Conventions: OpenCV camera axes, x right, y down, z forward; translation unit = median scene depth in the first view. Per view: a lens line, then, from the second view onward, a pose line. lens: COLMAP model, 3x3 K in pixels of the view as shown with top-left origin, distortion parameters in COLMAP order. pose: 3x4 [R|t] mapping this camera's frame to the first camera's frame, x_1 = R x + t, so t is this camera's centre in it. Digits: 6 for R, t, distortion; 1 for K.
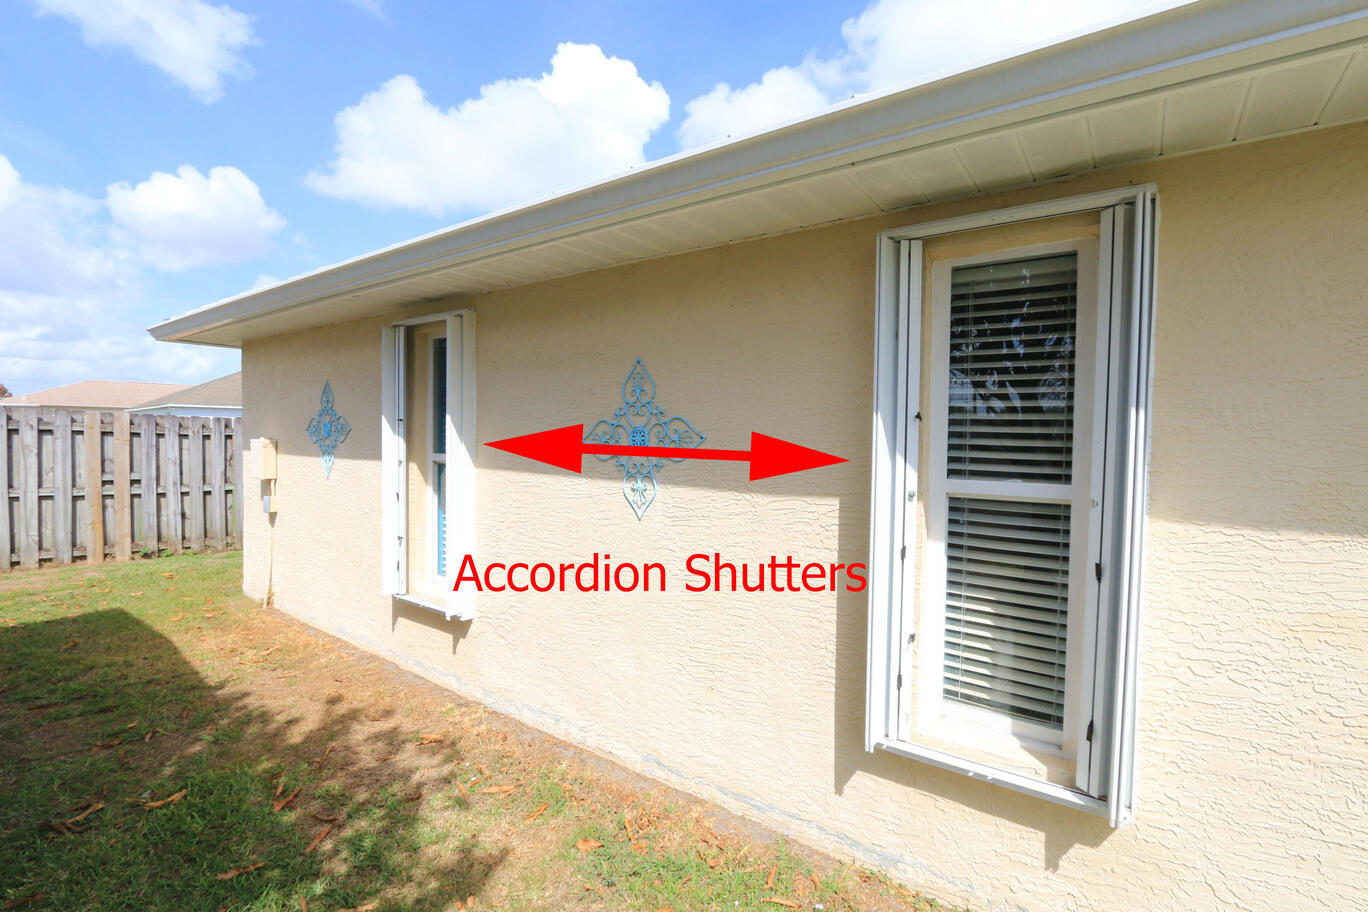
lens RADIAL K [[623.1, 0, 686.5], [0, 623.1, 454.2], [0, 0, 1]] dist [-0.022000, 0.004416]
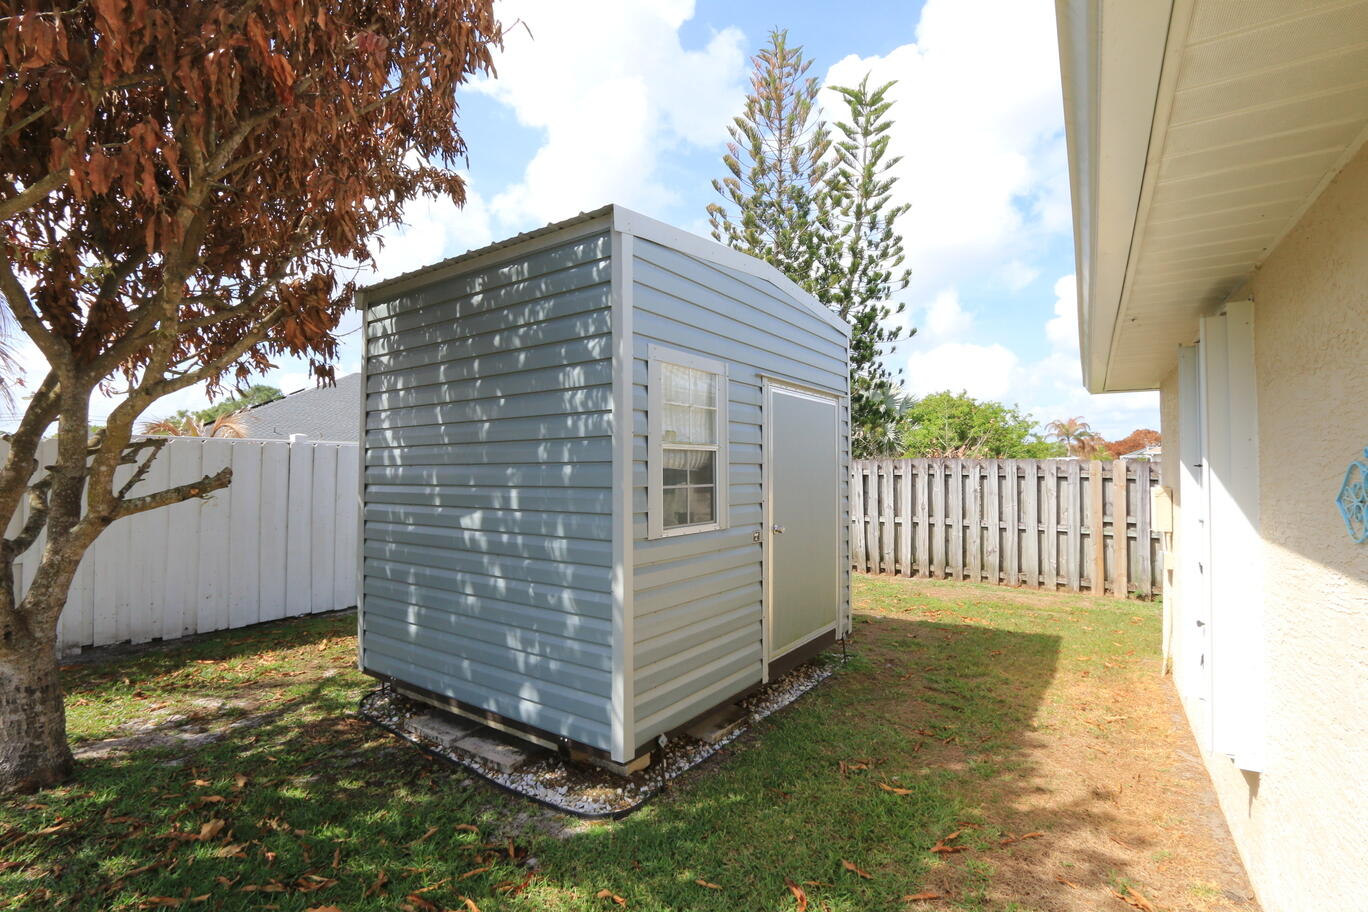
lens RADIAL K [[623.1, 0, 680.4], [0, 623.1, 479.2], [0, 0, 1]] dist [-0.022000, 0.004416]
pose [[0.070668, -0.001253, -0.997499, 0.117384], [-0.028442, 0.999590, -0.003270, -0.009672], [0.997094, 0.028602, 0.070603, 0.168894]]
